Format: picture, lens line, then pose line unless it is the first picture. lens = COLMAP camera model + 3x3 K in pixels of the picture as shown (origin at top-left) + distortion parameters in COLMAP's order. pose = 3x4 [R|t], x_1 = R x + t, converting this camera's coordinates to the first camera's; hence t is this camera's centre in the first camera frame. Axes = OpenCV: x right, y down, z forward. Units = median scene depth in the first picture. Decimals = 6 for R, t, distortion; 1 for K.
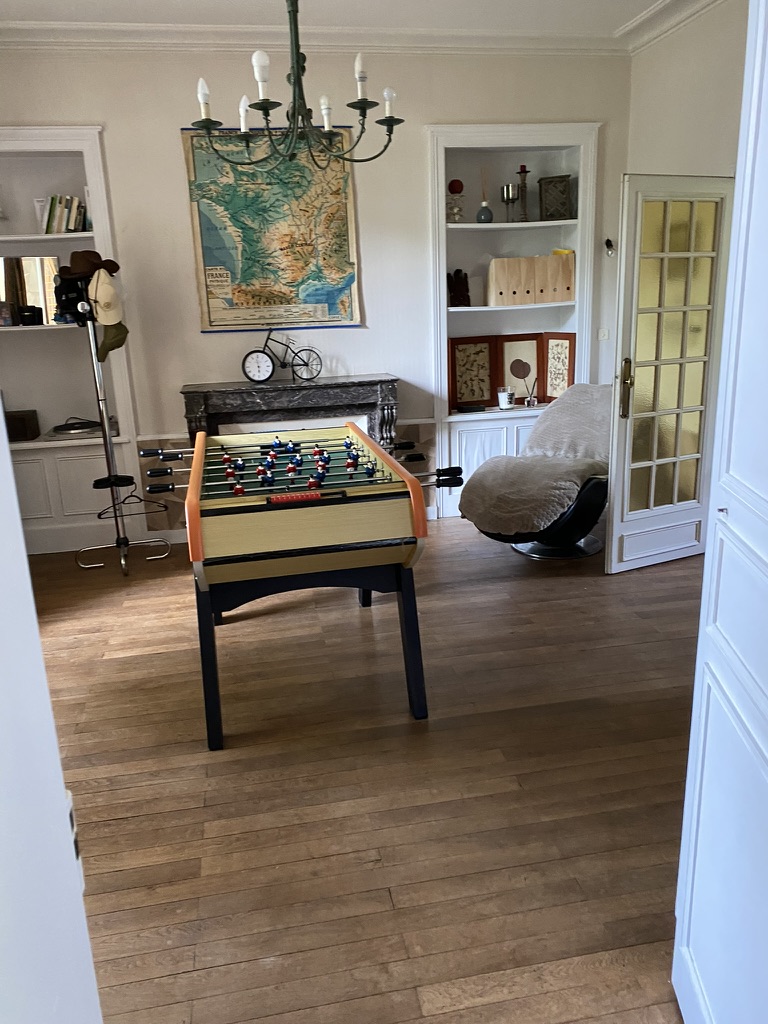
lens RADIAL K [[766.3, 0, 381.0], [0, 766.3, 517.7], [0, 0, 1]] dist [0.028418, -0.038246]
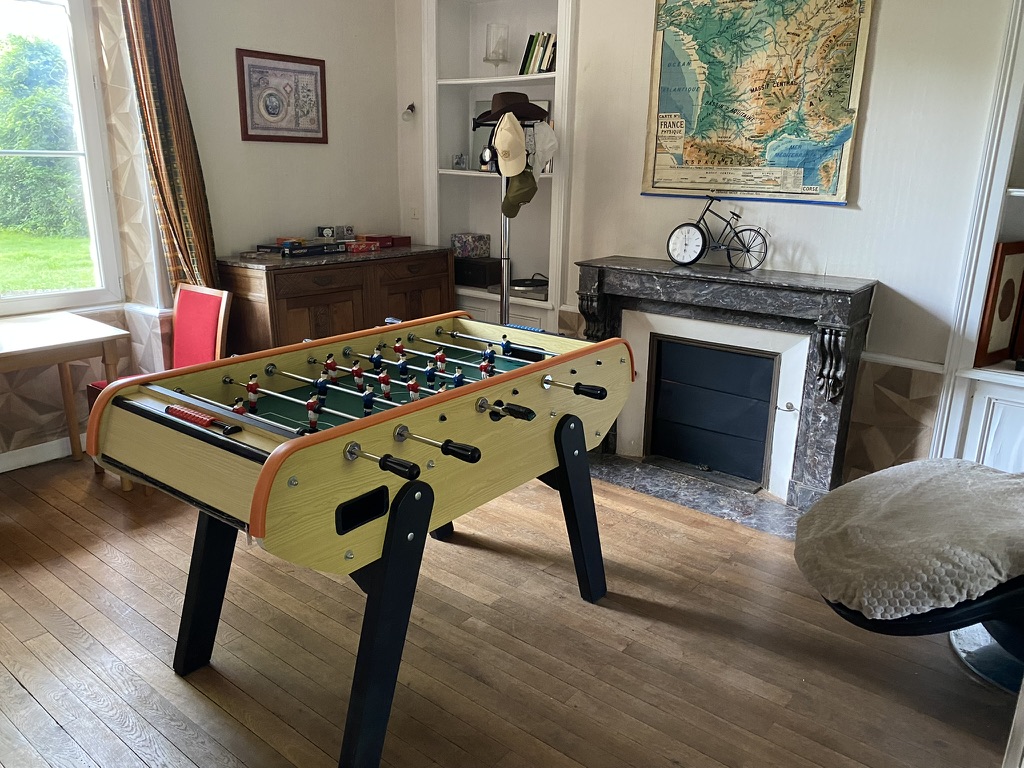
lens RADIAL K [[766.3, 0, 514.0], [0, 766.3, 382.0], [0, 0, 1]] dist [0.028418, -0.038246]
pose [[0.665679, 0.257803, -0.700292, 0.298345], [-0.251580, 0.961023, 0.114642, -0.109825], [0.702552, 0.099865, 0.704591, 0.353515]]
